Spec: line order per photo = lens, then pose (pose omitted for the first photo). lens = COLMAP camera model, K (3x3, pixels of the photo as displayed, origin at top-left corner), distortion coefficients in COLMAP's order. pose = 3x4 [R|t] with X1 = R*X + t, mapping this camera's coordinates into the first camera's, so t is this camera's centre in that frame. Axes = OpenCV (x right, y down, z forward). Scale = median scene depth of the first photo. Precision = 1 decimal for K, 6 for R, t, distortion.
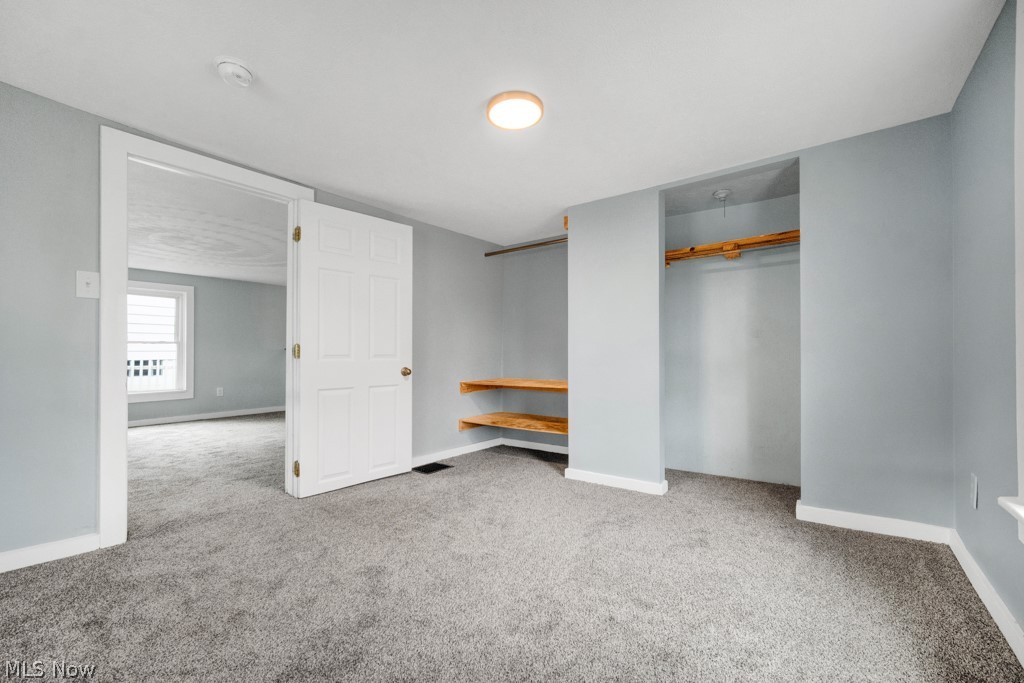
lens RADIAL K [[424.2, 0, 511.9], [0, 424.2, 349.1], [0, 0, 1]] dist [0.001475, 0.000128]
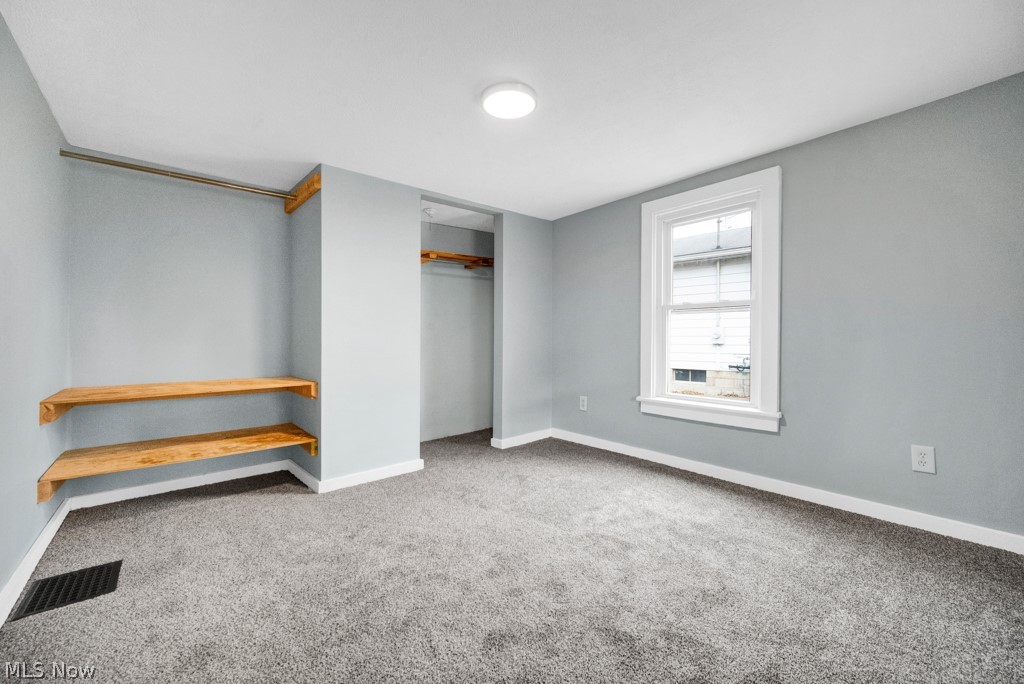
lens RADIAL K [[411.9, 0, 512.0], [0, 411.9, 342.0], [0, 0, 1]] dist [0.001154, 0.000032]
pose [[0.232782, -0.005250, 0.972515, -0.709863], [-0.009164, 0.999929, 0.007592, 0.000743], [-0.972486, -0.010679, 0.232717, 0.574101]]
